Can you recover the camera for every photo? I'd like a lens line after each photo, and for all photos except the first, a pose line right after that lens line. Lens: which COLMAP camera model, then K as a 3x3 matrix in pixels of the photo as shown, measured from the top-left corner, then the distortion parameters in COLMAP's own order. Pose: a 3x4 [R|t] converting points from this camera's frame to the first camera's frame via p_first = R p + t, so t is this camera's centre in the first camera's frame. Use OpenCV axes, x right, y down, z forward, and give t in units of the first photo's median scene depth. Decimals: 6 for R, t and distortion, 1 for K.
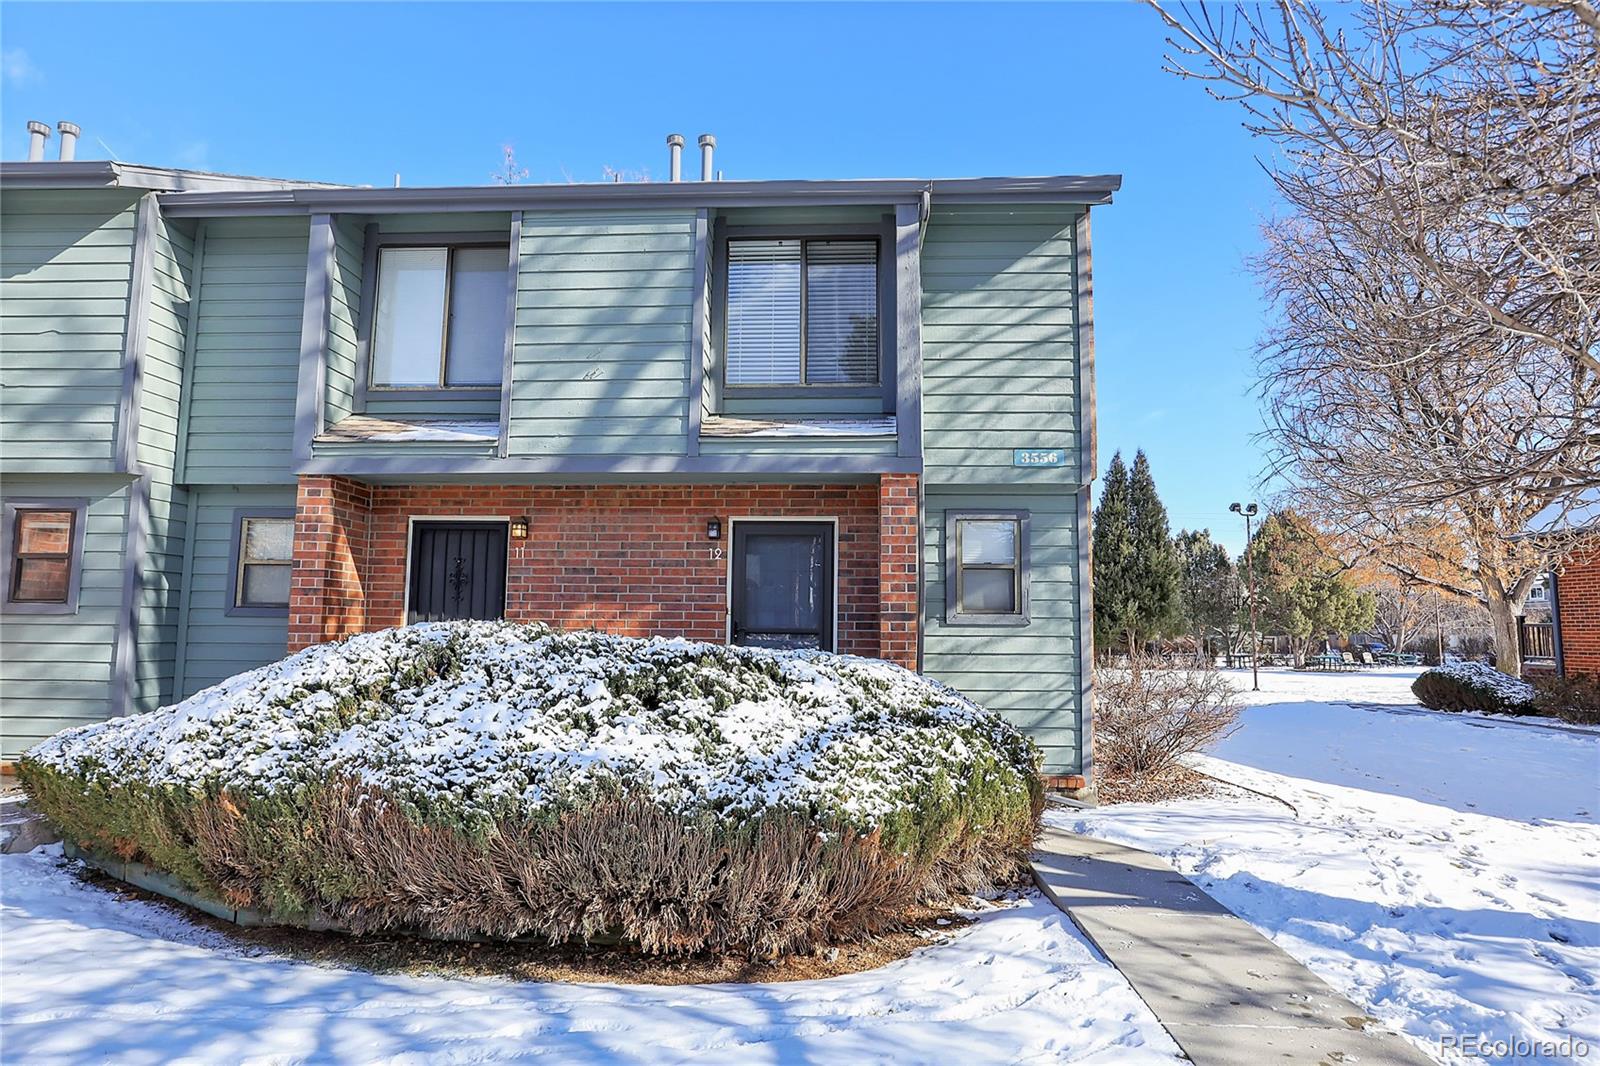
lens RADIAL K [[890.4, 0, 824.6], [0, 890.4, 536.4], [0, 0, 1]] dist [-0.051983, 0.035958]
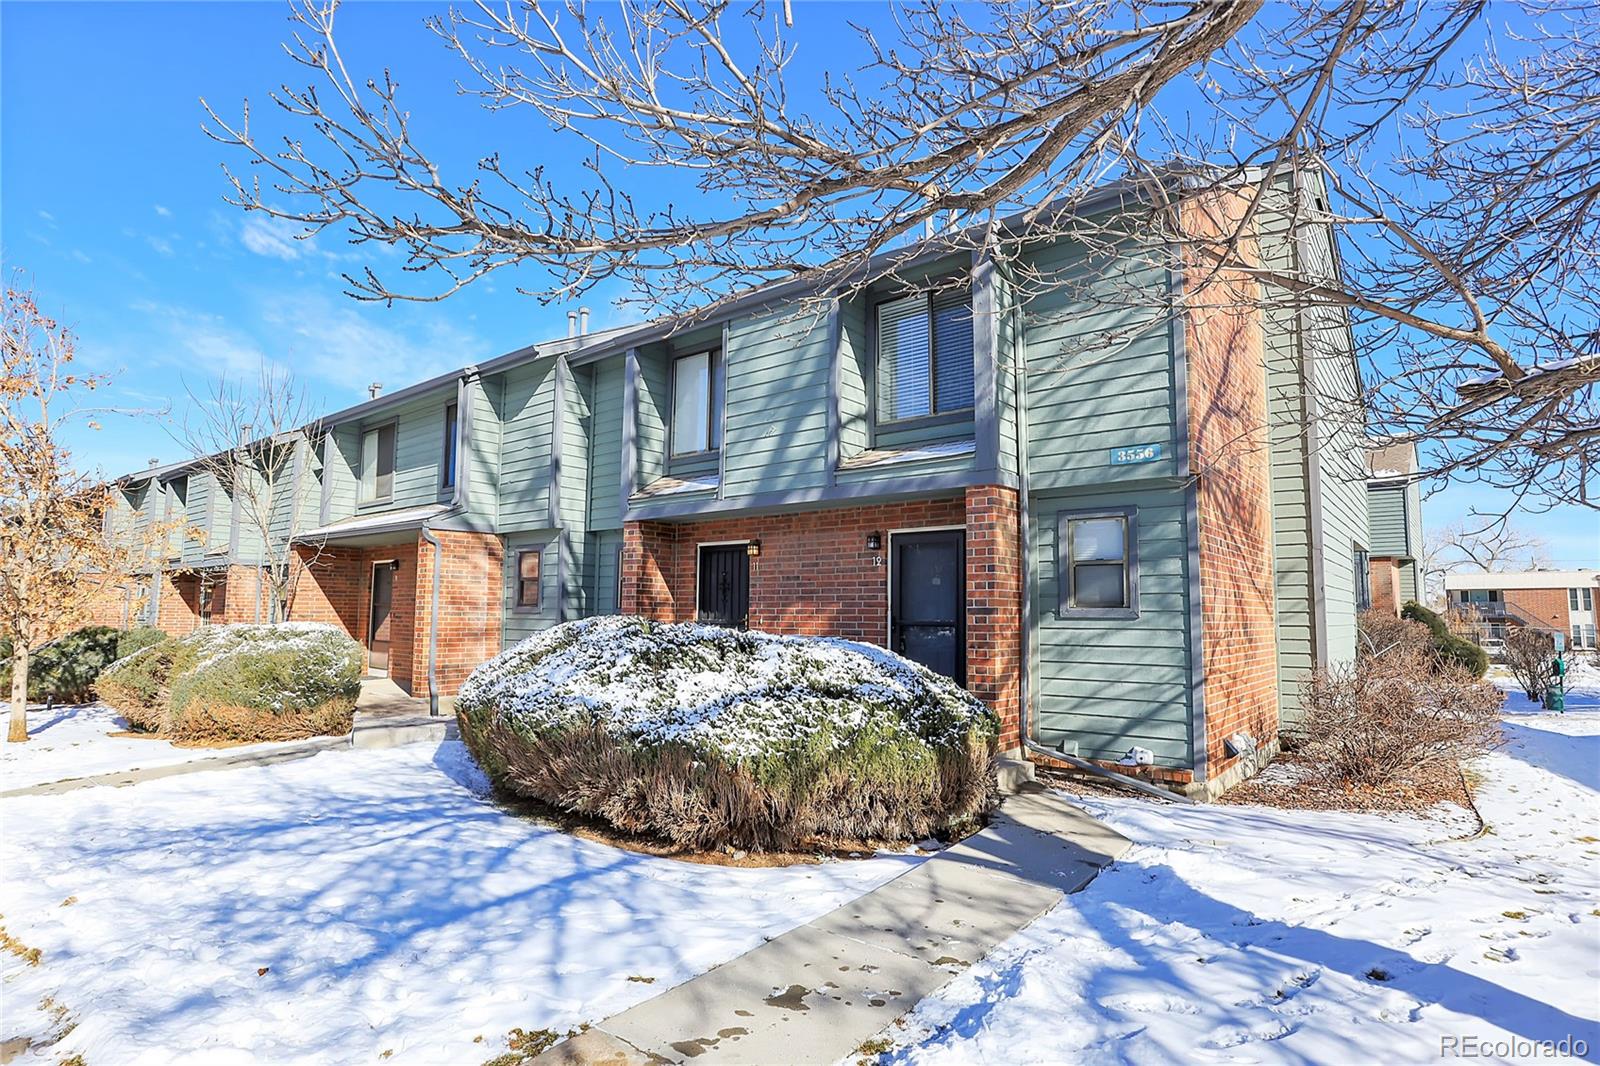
lens RADIAL K [[825.5, 0, 800.0], [0, 825.5, 533.0], [0, 0, 1]] dist [-0.054758, 0.000435]
pose [[0.808891, -0.060941, -0.584792, 0.474208], [0.056787, 0.998062, -0.025460, 0.003623], [0.585210, -0.012614, 0.810784, 0.011088]]
